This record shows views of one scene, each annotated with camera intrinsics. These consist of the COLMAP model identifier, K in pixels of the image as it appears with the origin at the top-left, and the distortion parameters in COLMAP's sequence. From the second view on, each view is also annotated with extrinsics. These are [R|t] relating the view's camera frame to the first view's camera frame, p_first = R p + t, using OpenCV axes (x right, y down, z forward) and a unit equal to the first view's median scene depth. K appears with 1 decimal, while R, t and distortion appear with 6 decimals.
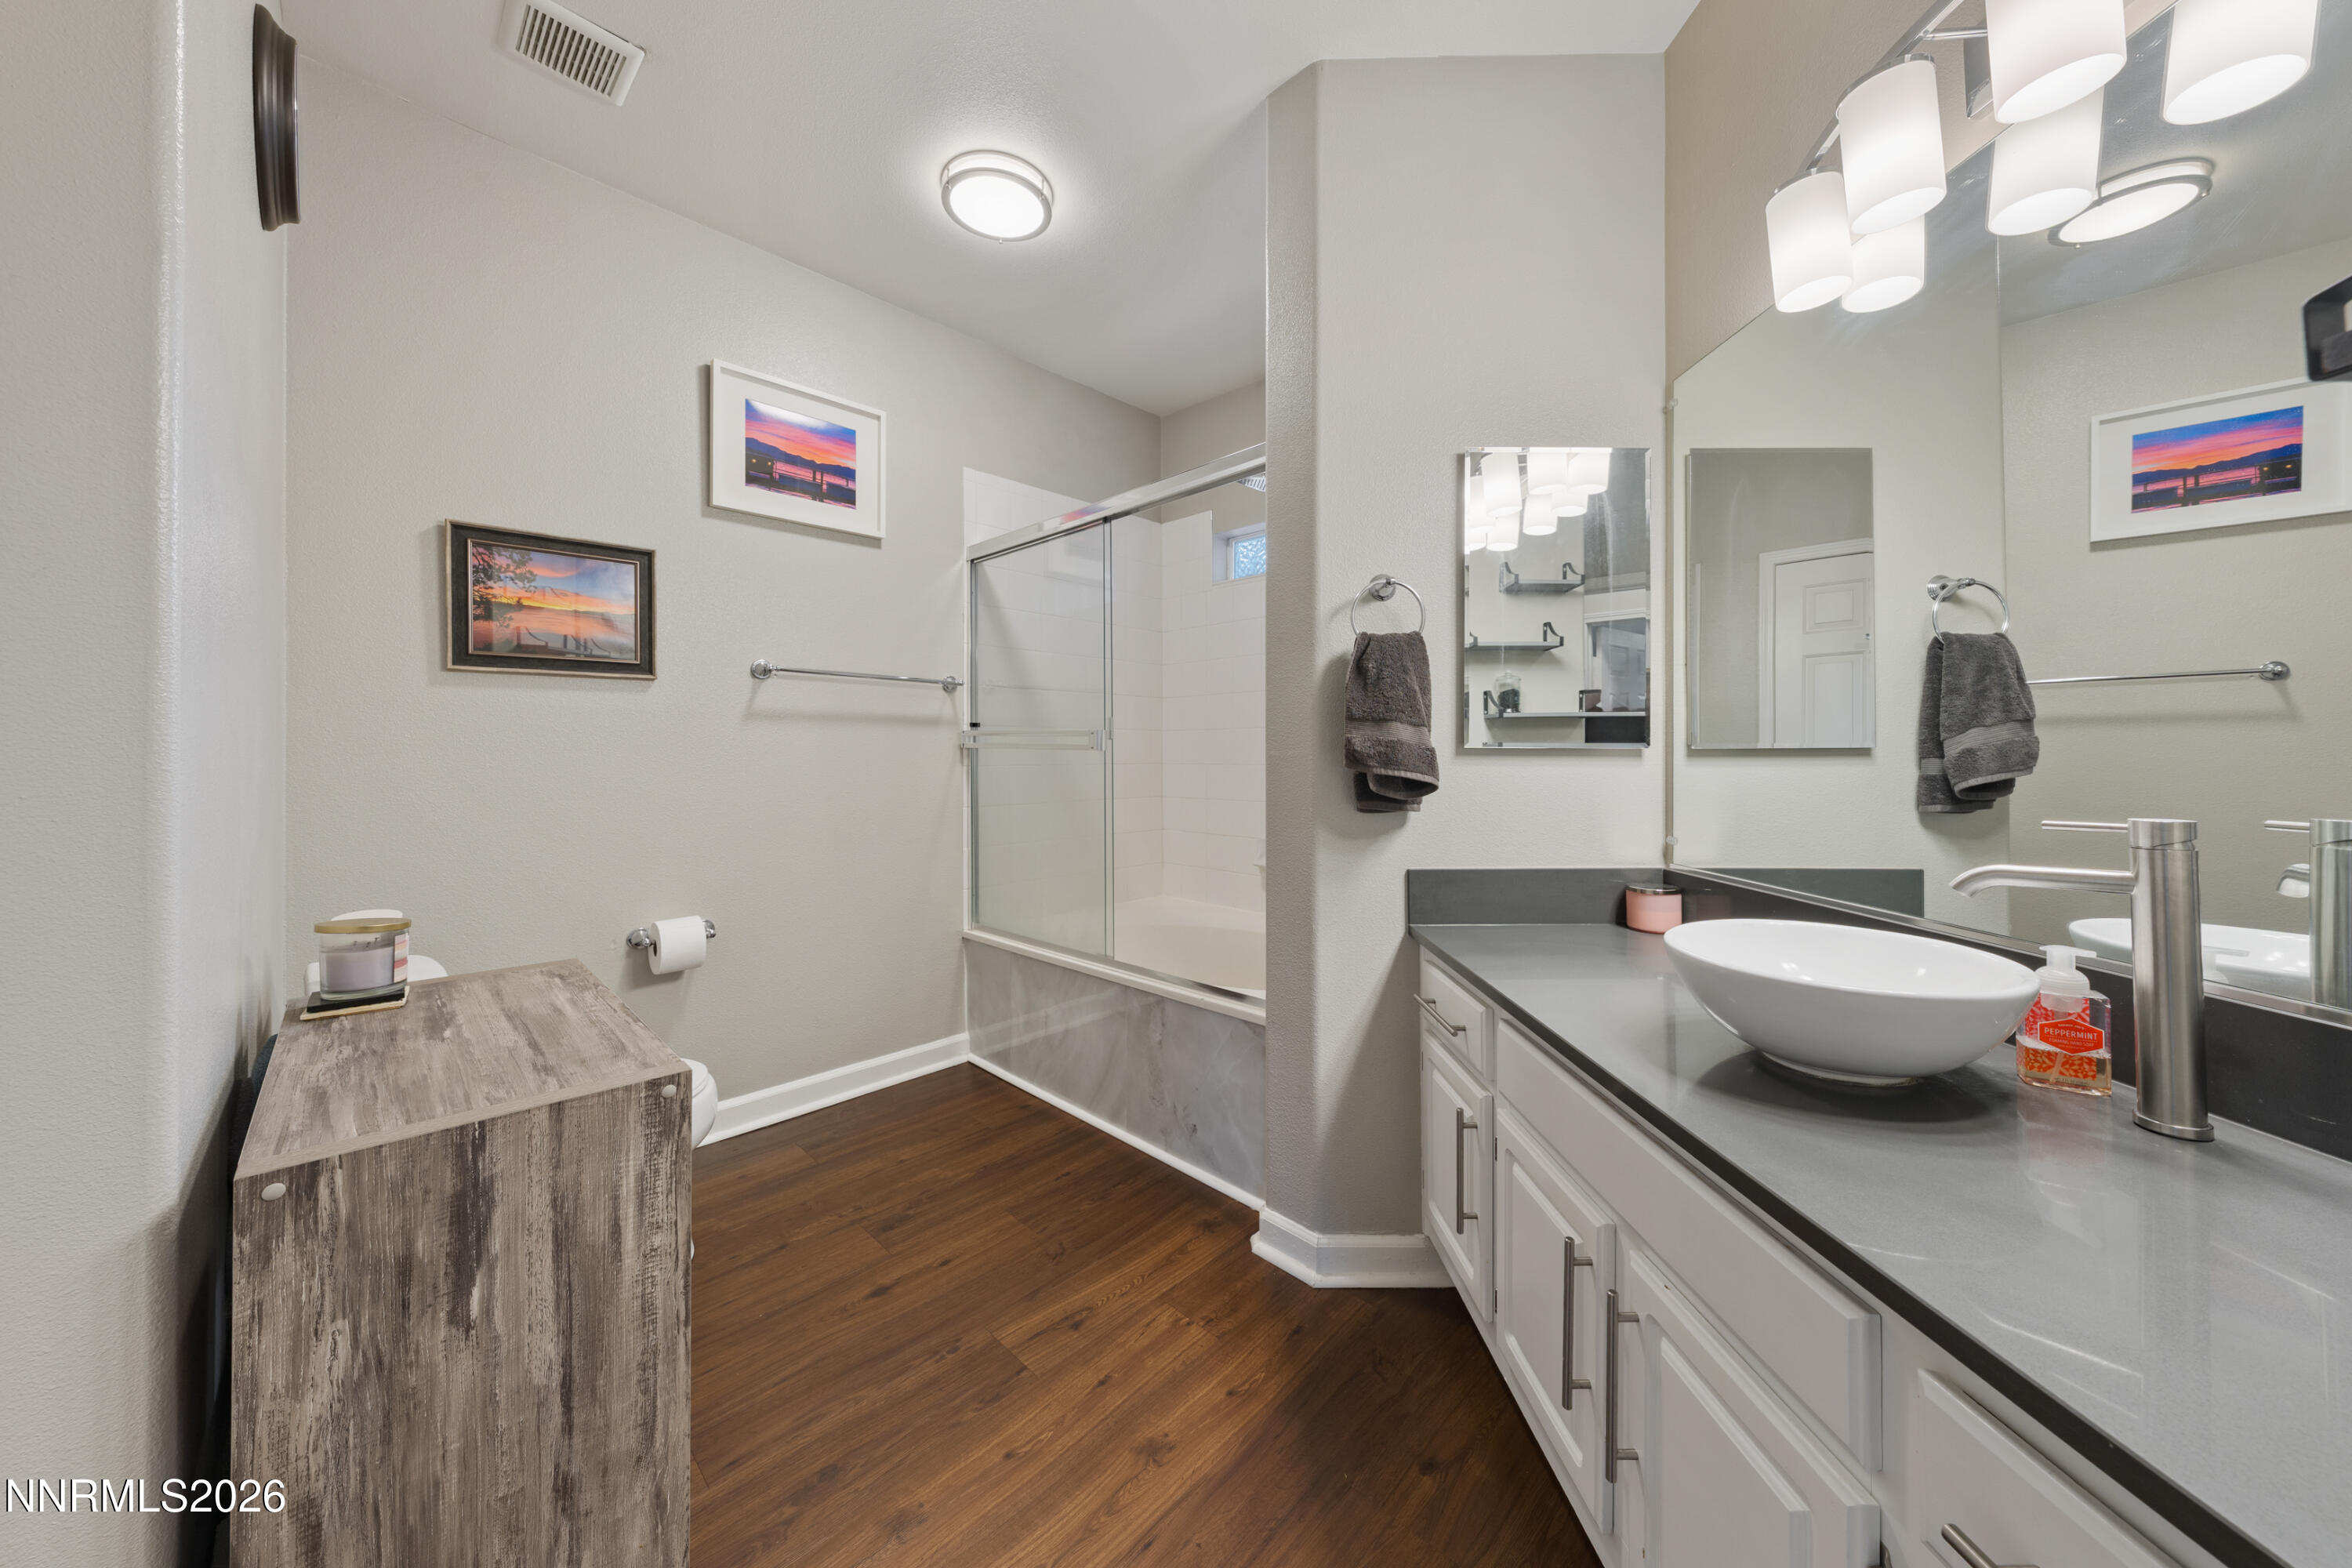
lens RADIAL K [[788.4, 0, 1185.7], [0, 788.4, 760.0], [0, 0, 1]] dist [-0.001713, 0.000111]
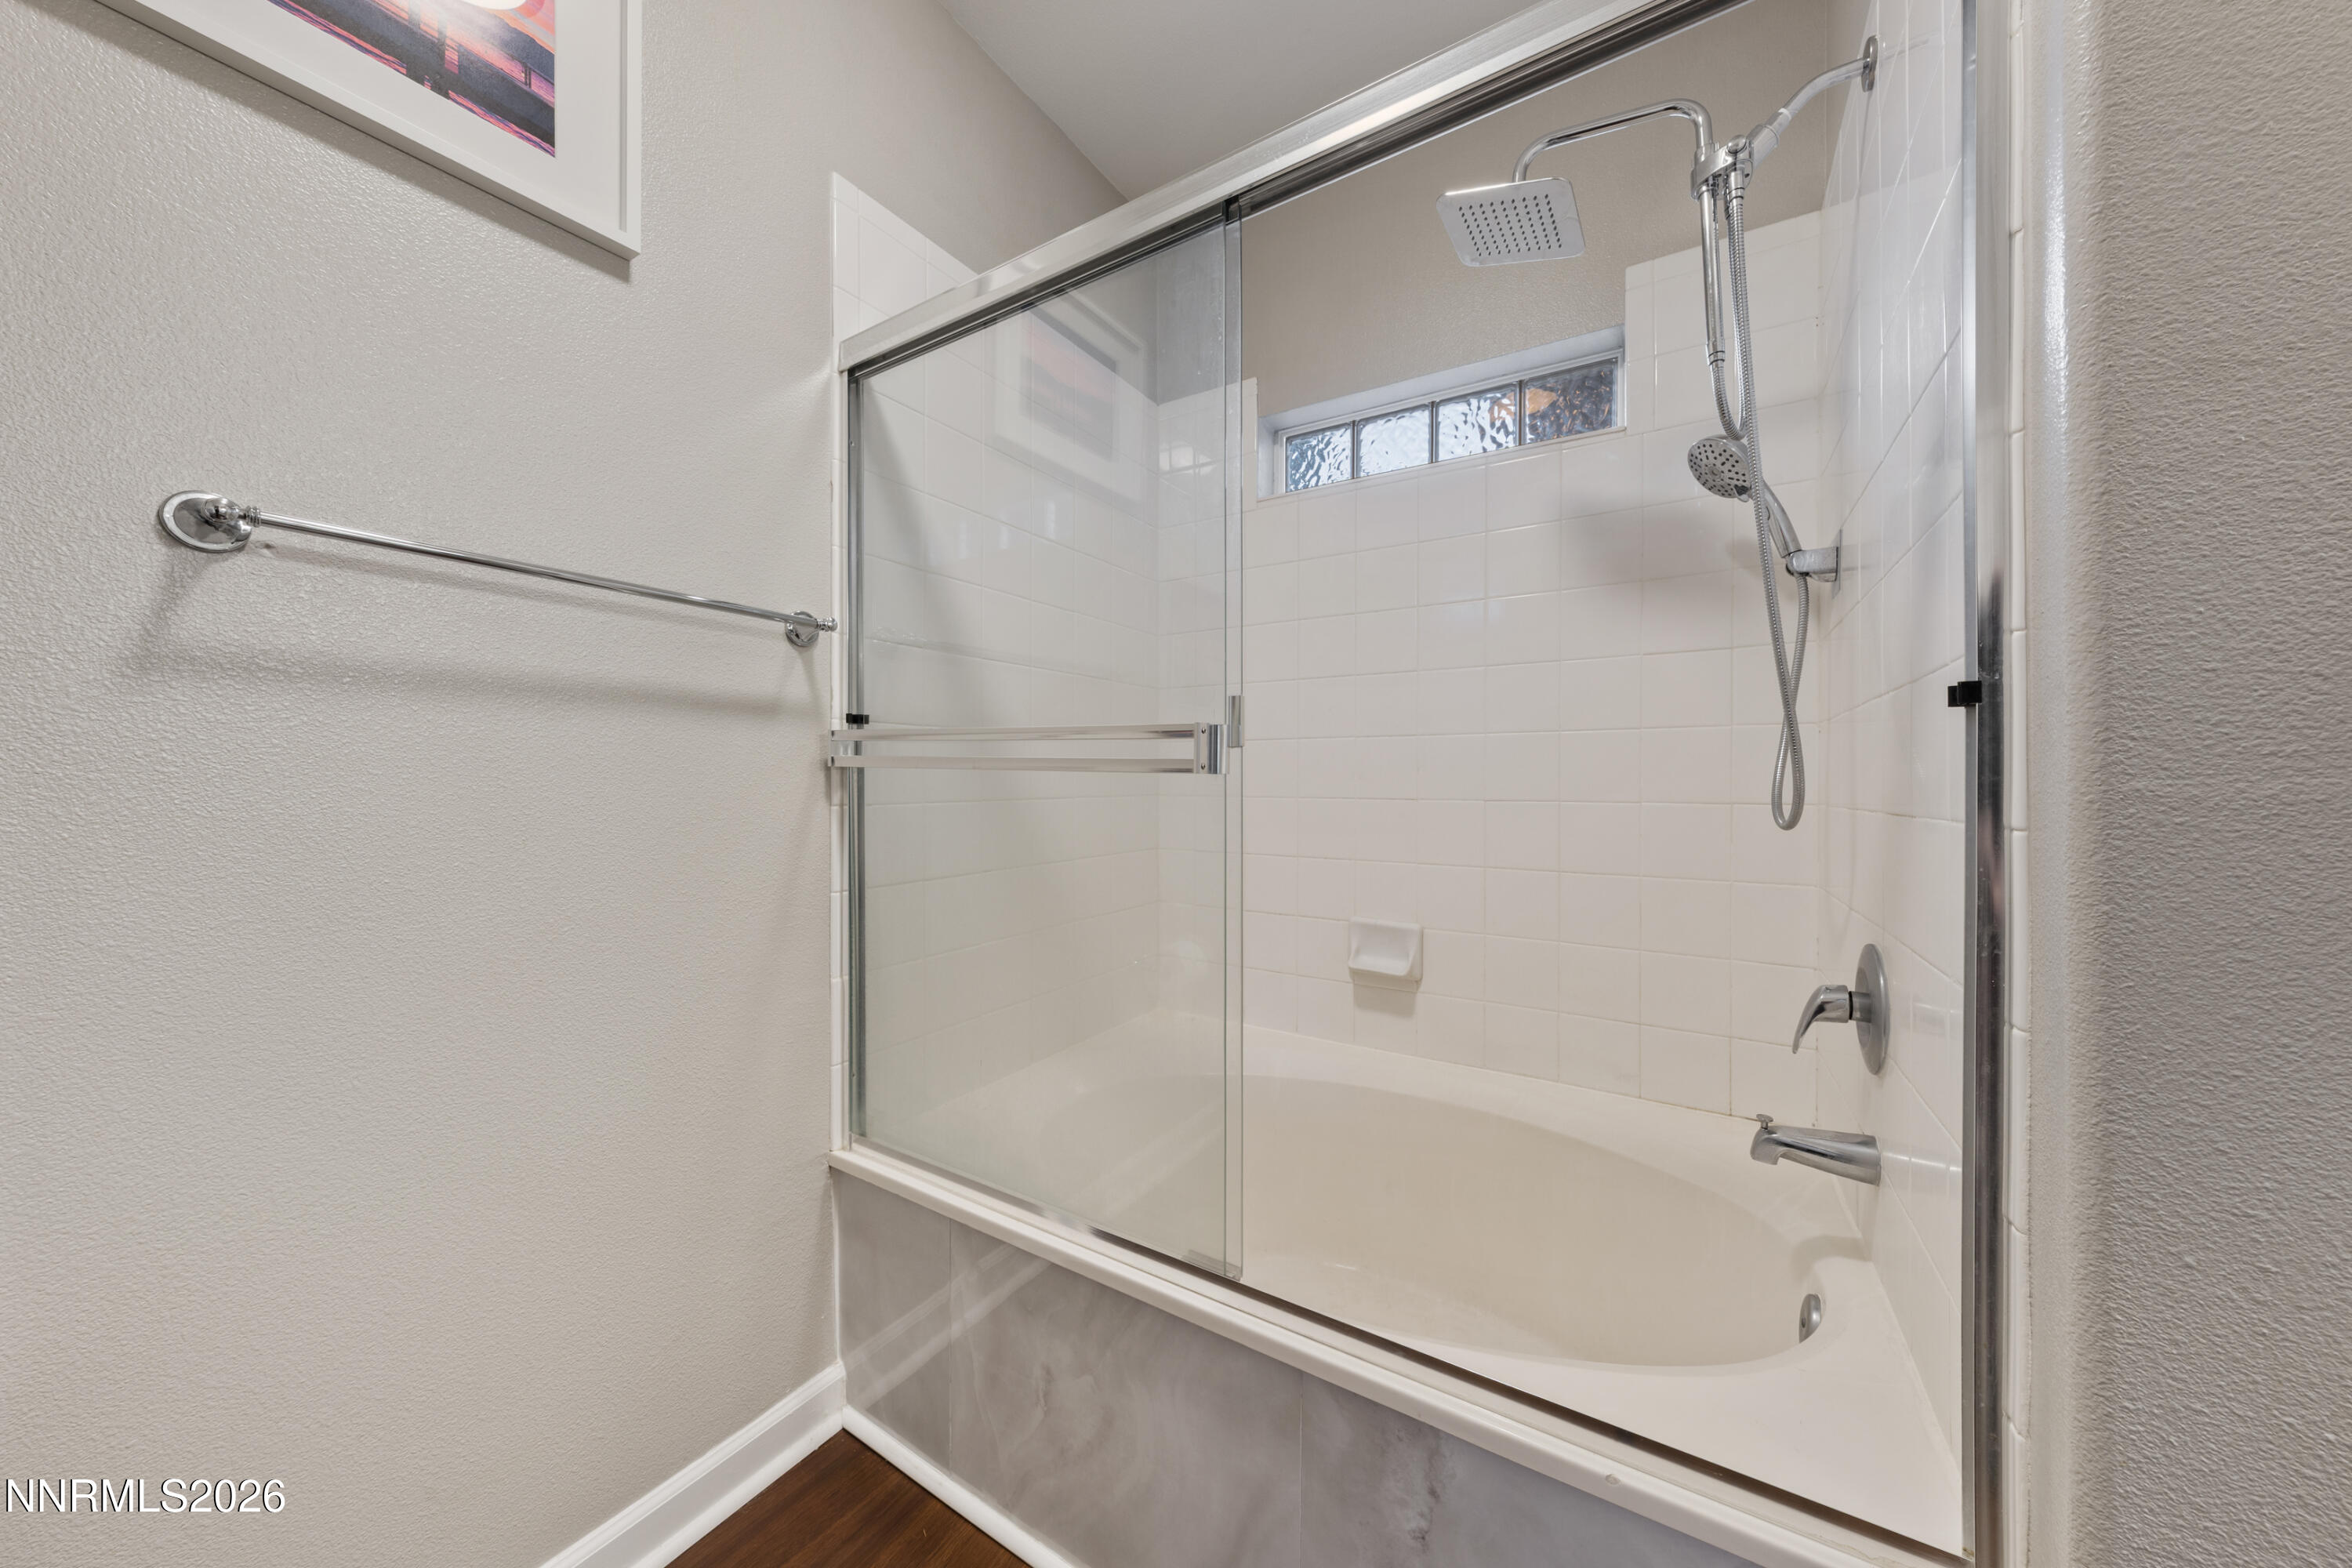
lens RADIAL K [[788.4, 0, 1162.0], [0, 788.4, 783.2], [0, 0, 1]] dist [-0.001713, 0.000111]
pose [[0.984576, -0.002905, 0.174931, -0.171135], [0.003419, 0.999991, -0.002642, -0.003955], [-0.174922, 0.003200, 0.984577, 0.504344]]
